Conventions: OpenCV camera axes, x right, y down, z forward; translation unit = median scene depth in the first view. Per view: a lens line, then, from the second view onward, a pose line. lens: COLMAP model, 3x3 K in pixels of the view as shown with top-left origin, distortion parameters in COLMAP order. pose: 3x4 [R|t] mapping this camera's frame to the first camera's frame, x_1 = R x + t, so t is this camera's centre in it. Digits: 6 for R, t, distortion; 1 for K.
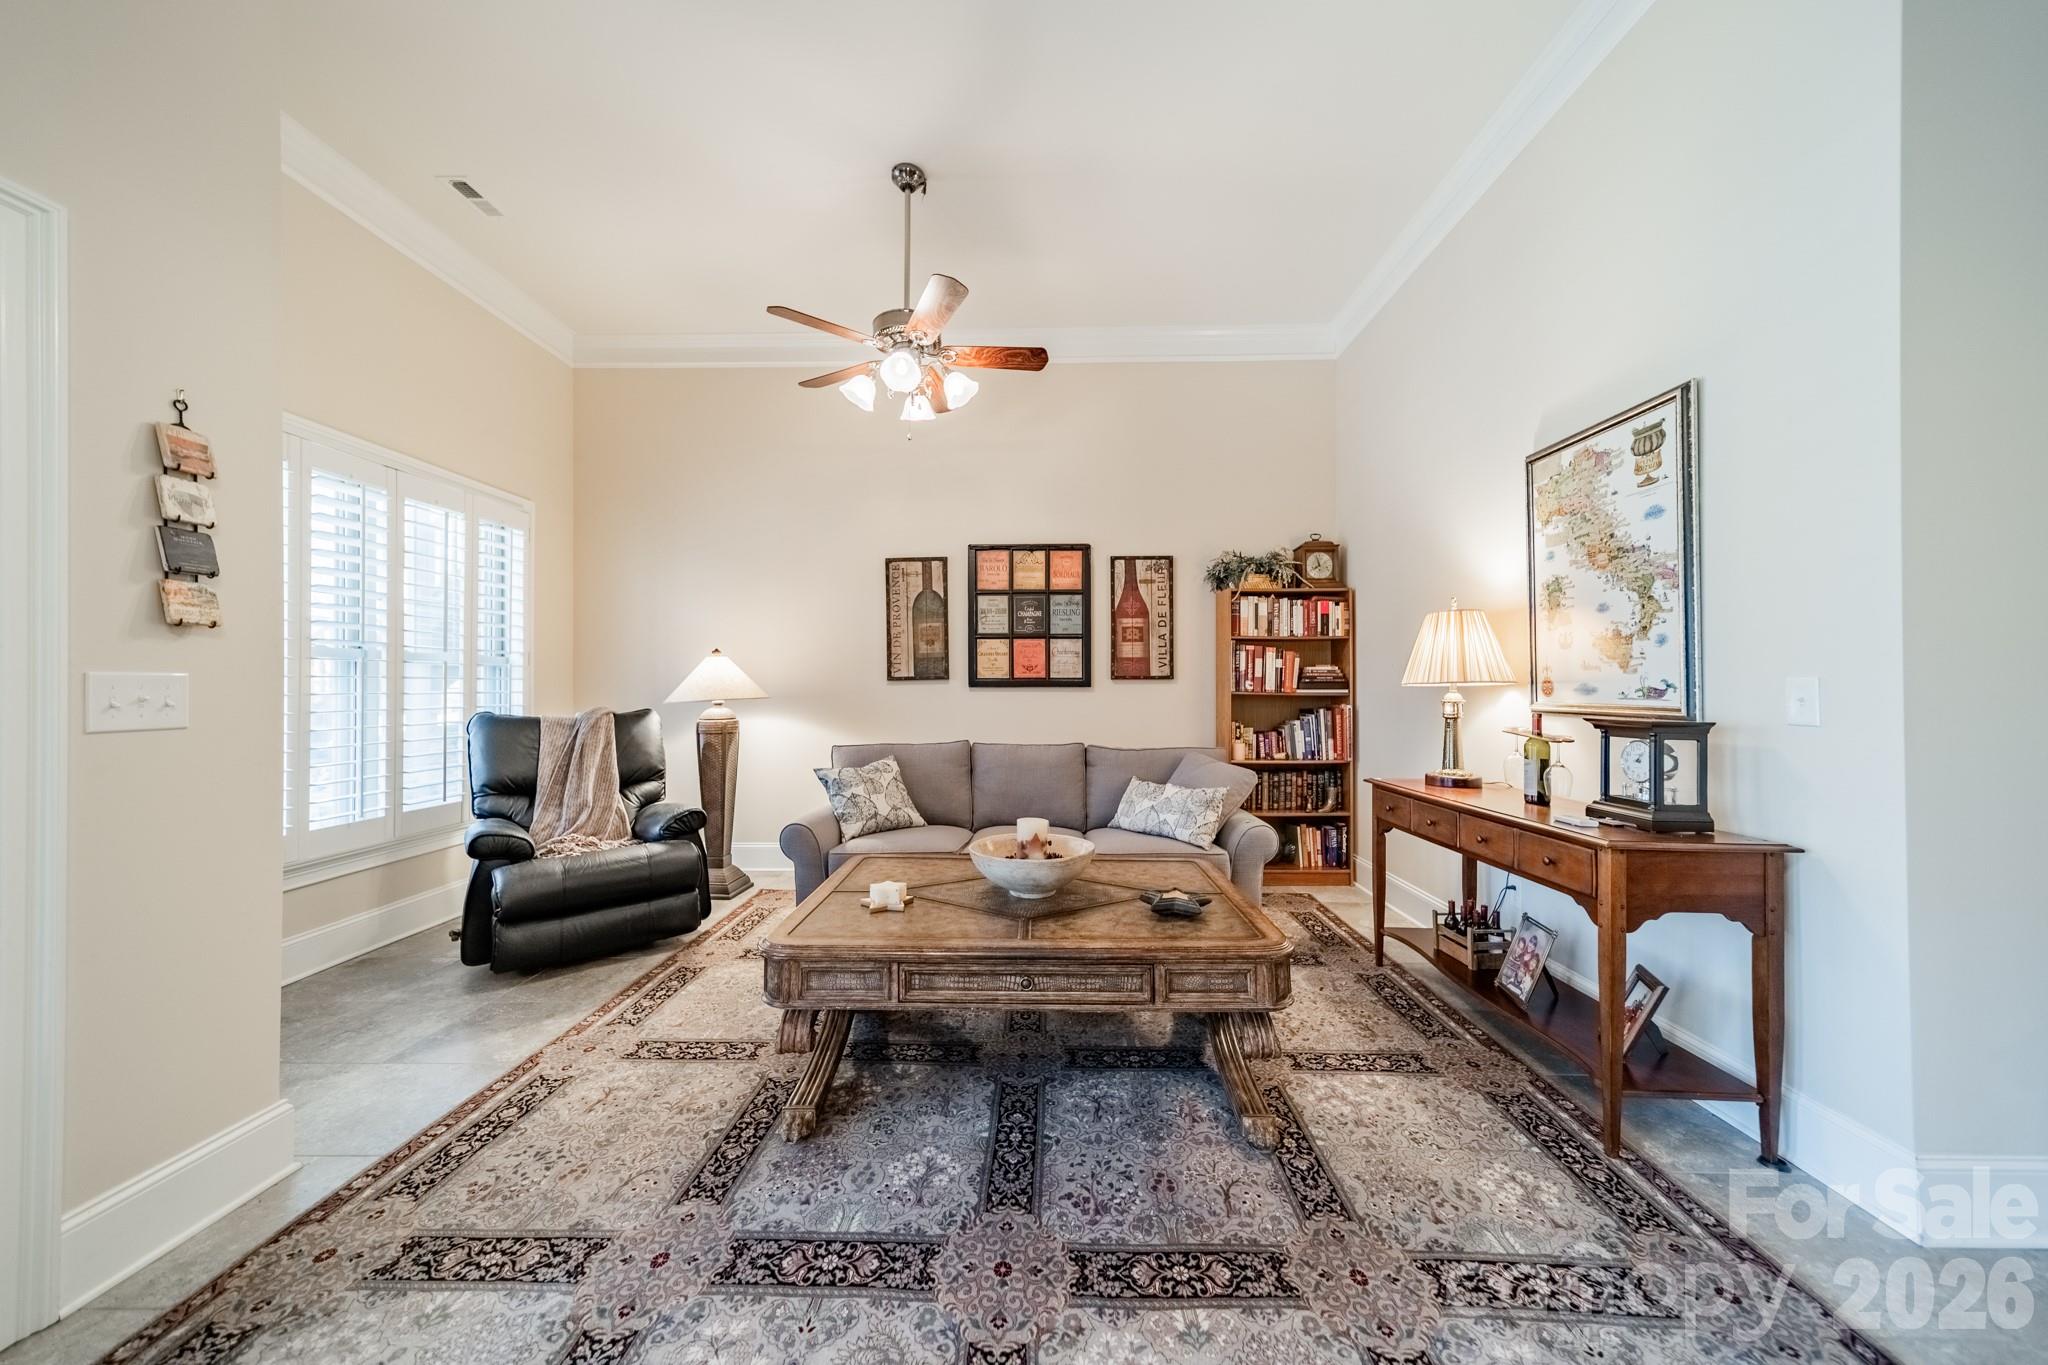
lens RADIAL K [[725.6, 0, 1025.3], [0, 725.6, 678.3], [0, 0, 1]] dist [0.007533, 0.000002]
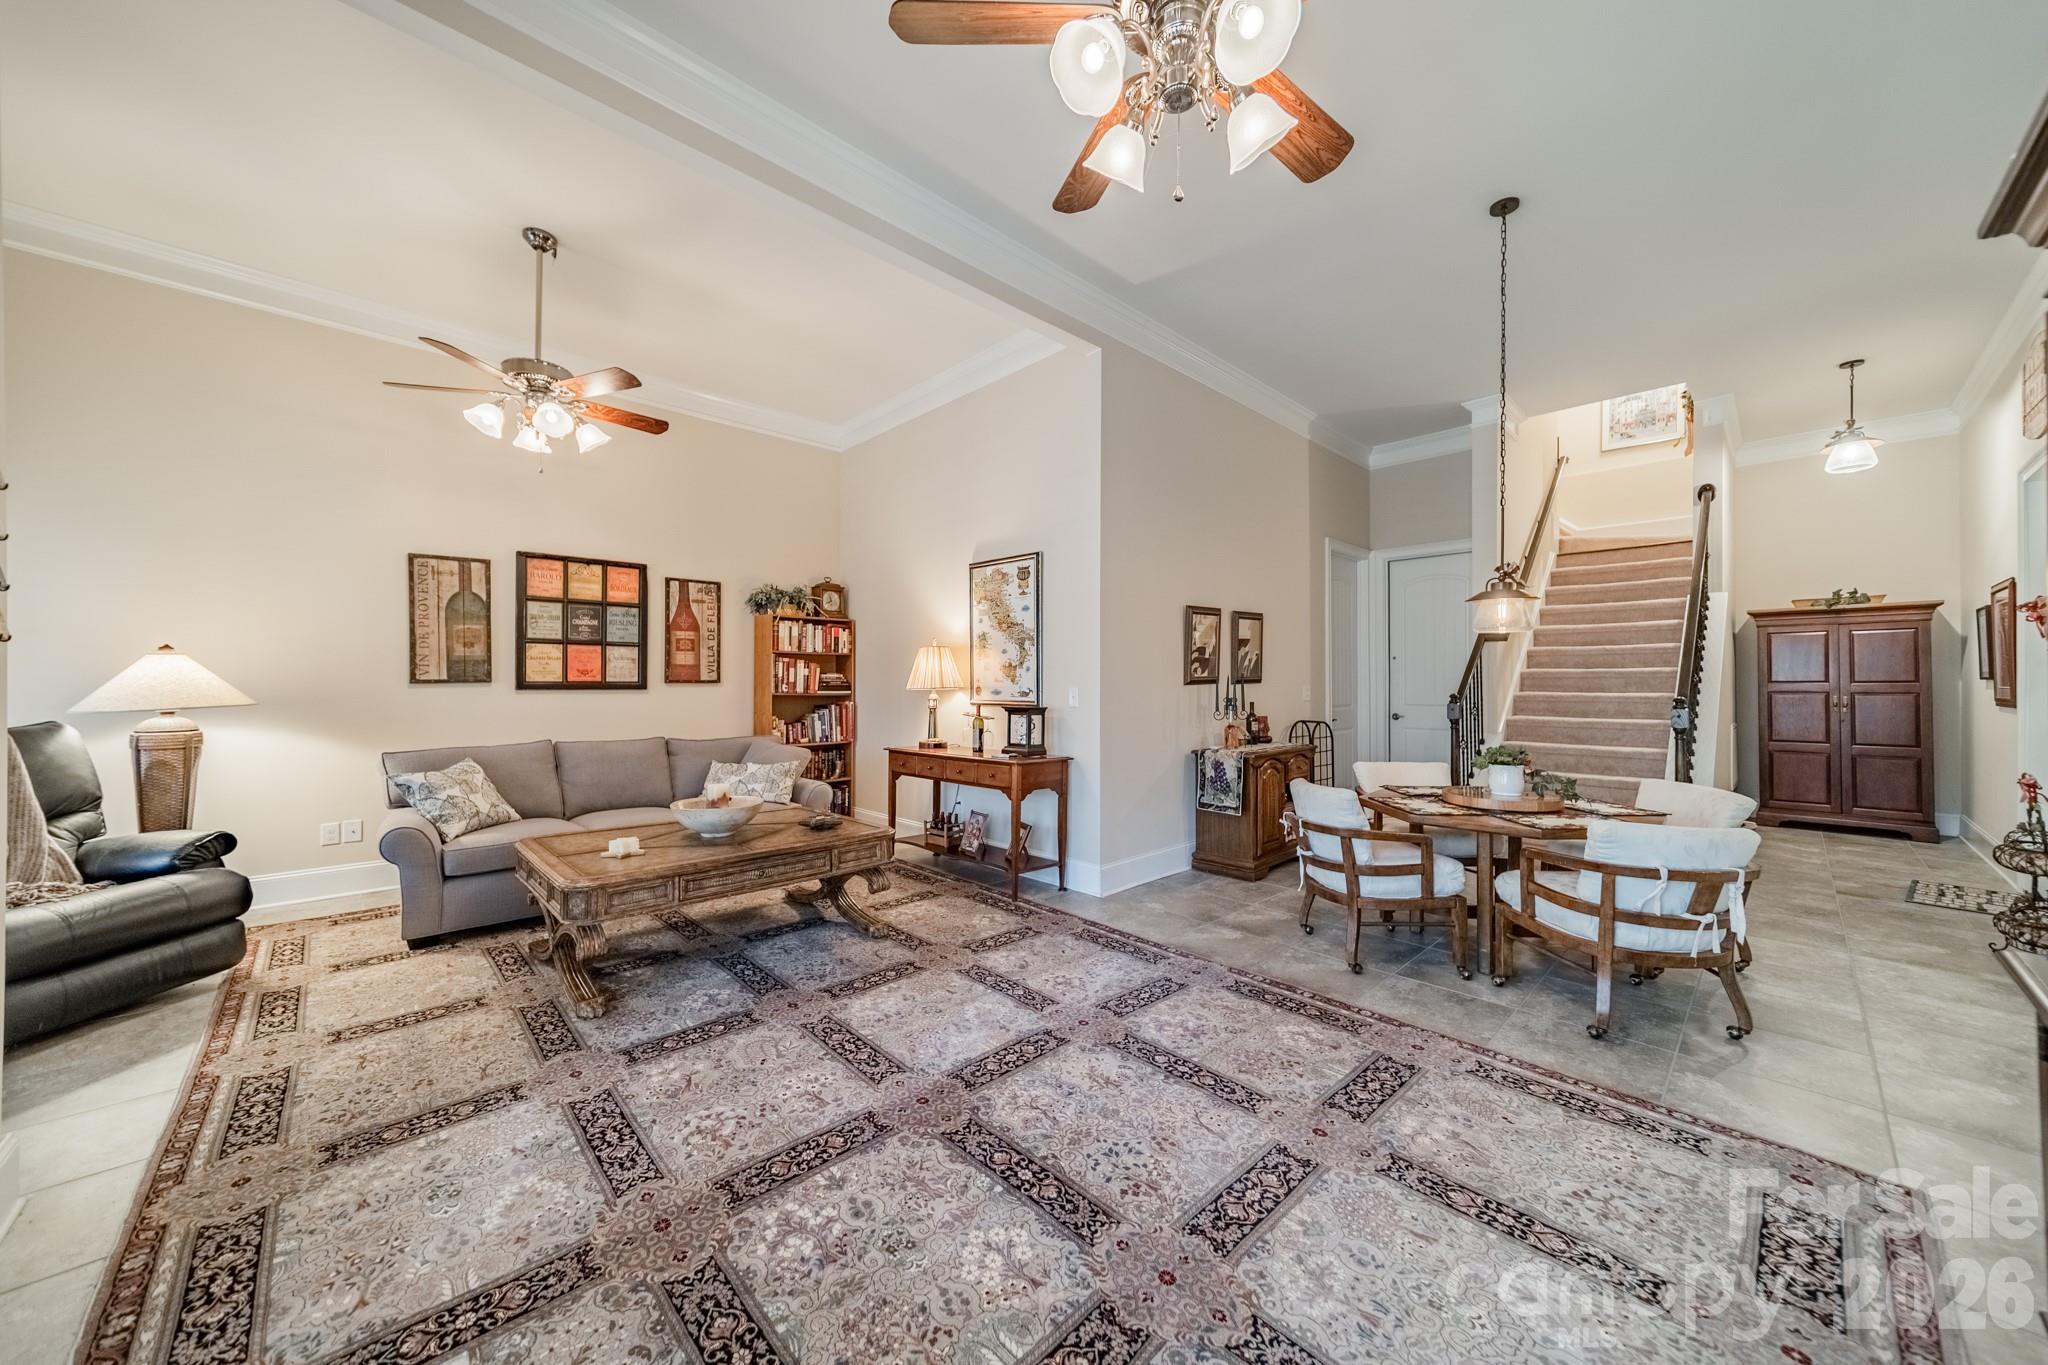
lens RADIAL K [[718.6, 0, 1026.8], [0, 718.6, 679.9], [0, 0, 1]] dist [0.001434, -0.000029]
pose [[0.711143, 0.005888, 0.703023, -0.521674], [-0.010381, 0.999944, 0.002125, -0.022052], [-0.702971, -0.008809, 0.711164, -0.421695]]
